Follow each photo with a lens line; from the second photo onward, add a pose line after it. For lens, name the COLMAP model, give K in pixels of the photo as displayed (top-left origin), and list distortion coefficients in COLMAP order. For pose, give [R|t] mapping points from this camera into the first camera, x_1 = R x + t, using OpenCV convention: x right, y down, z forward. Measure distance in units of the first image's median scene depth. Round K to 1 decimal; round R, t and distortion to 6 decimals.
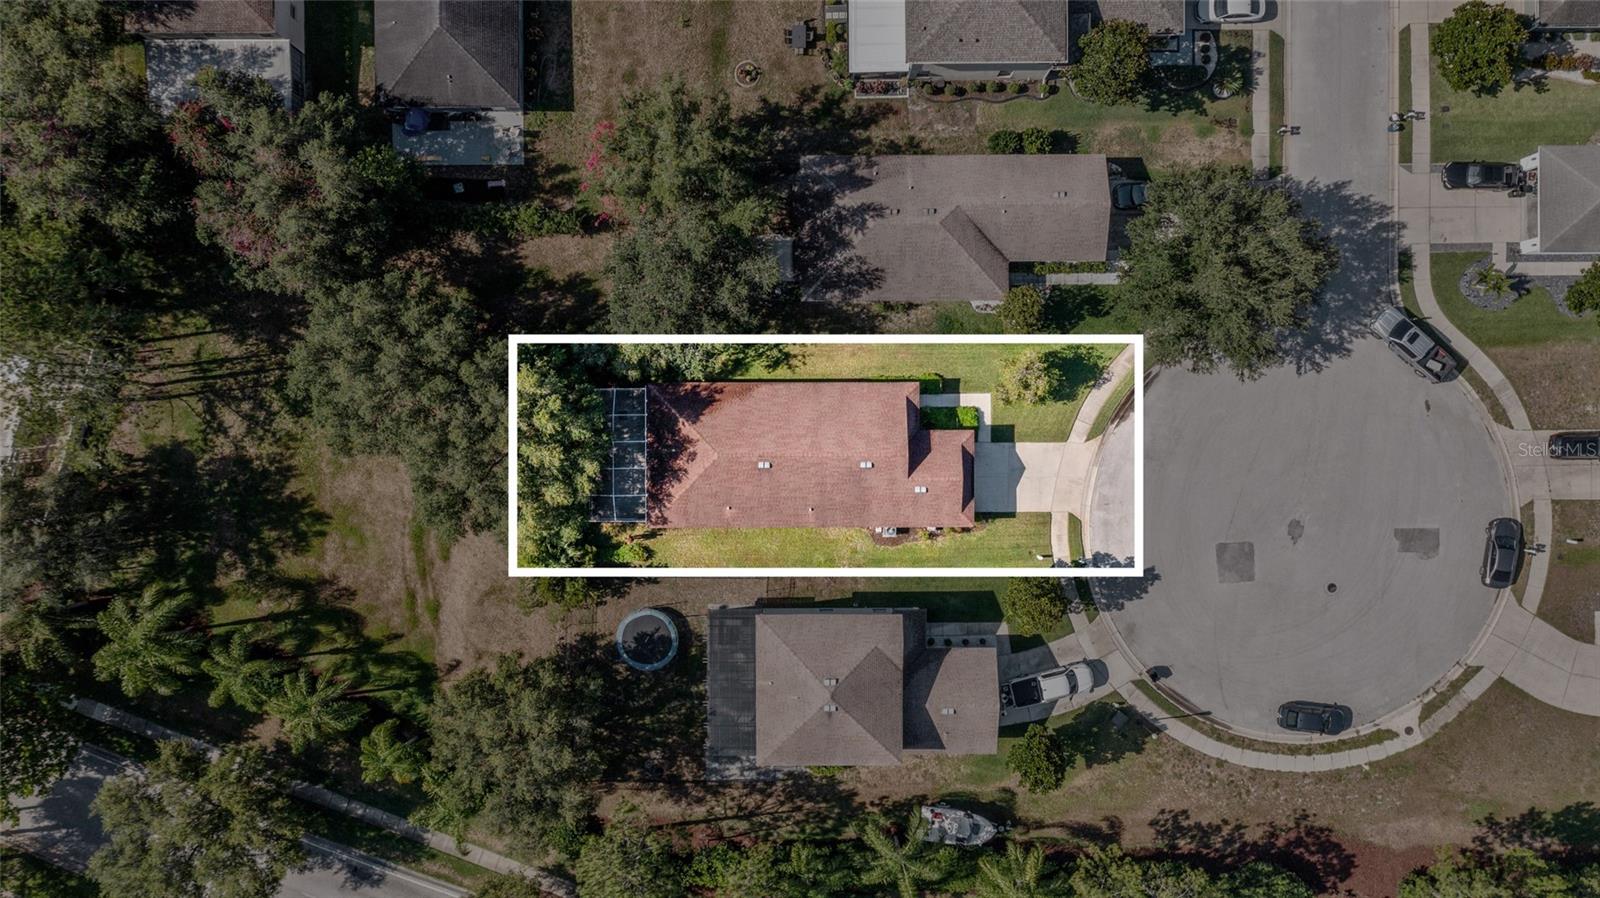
lens RADIAL K [[1322.3, 0, 799.9], [0, 1322.3, 445.7], [0, 0, 1]] dist [0.082661, 0.003261]
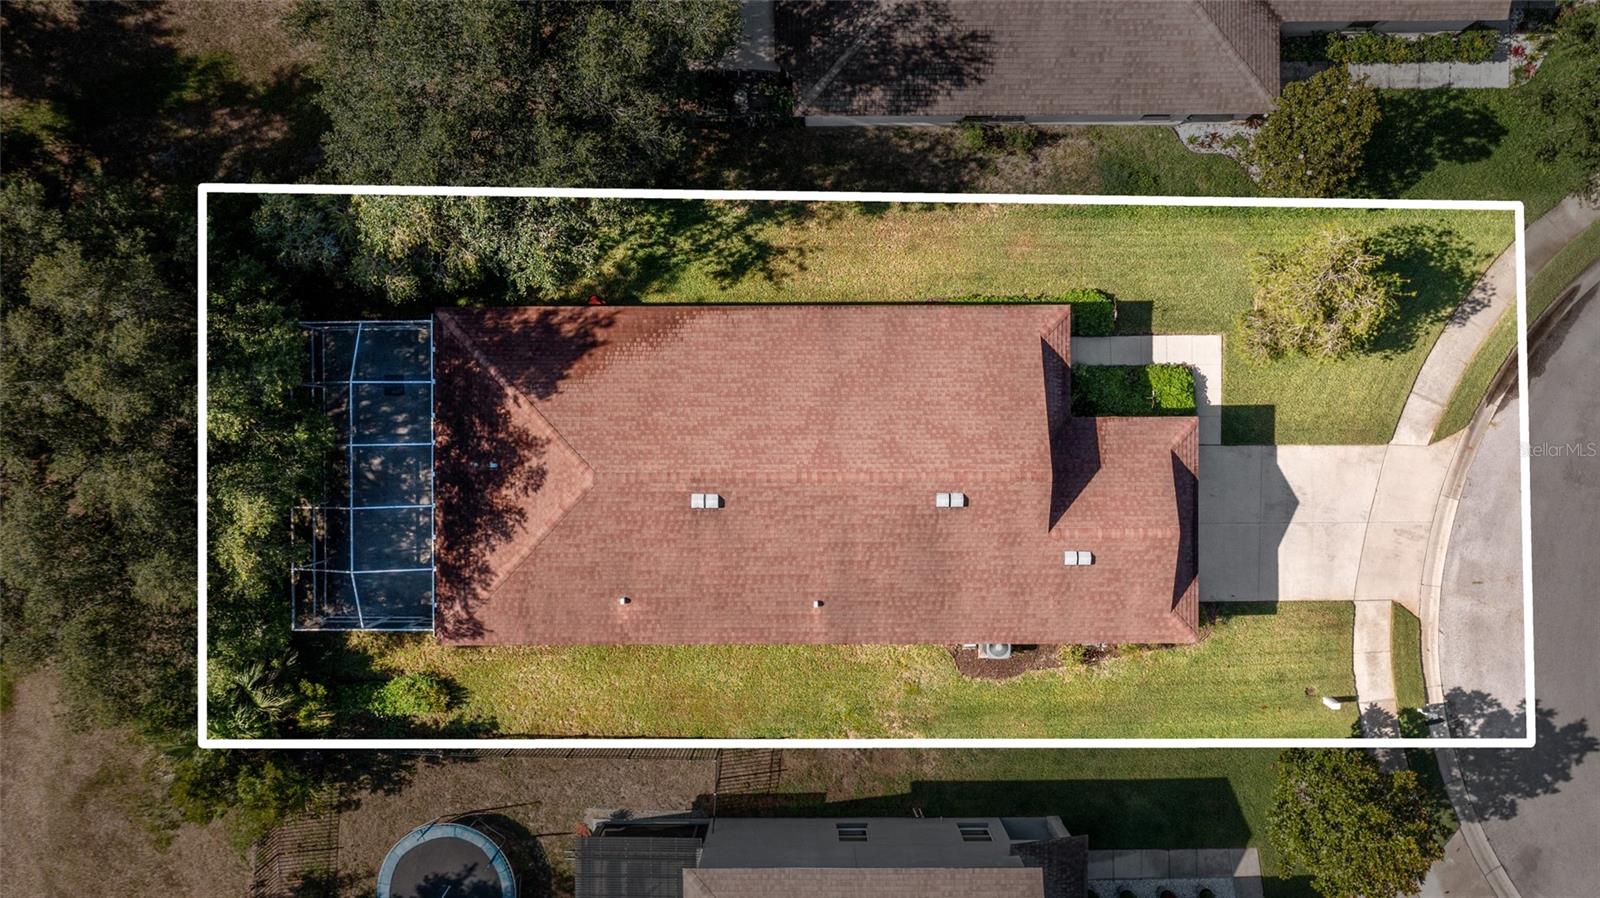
lens RADIAL K [[1322.3, 0, 799.9], [0, 1322.3, 458.6], [0, 0, 1]] dist [0.082661, 0.003261]
pose [[0.999989, -0.000548, -0.004717, 0.004666], [0.000603, 0.999933, 0.011580, -0.003272], [0.004711, -0.011582, 0.999922, 0.555743]]
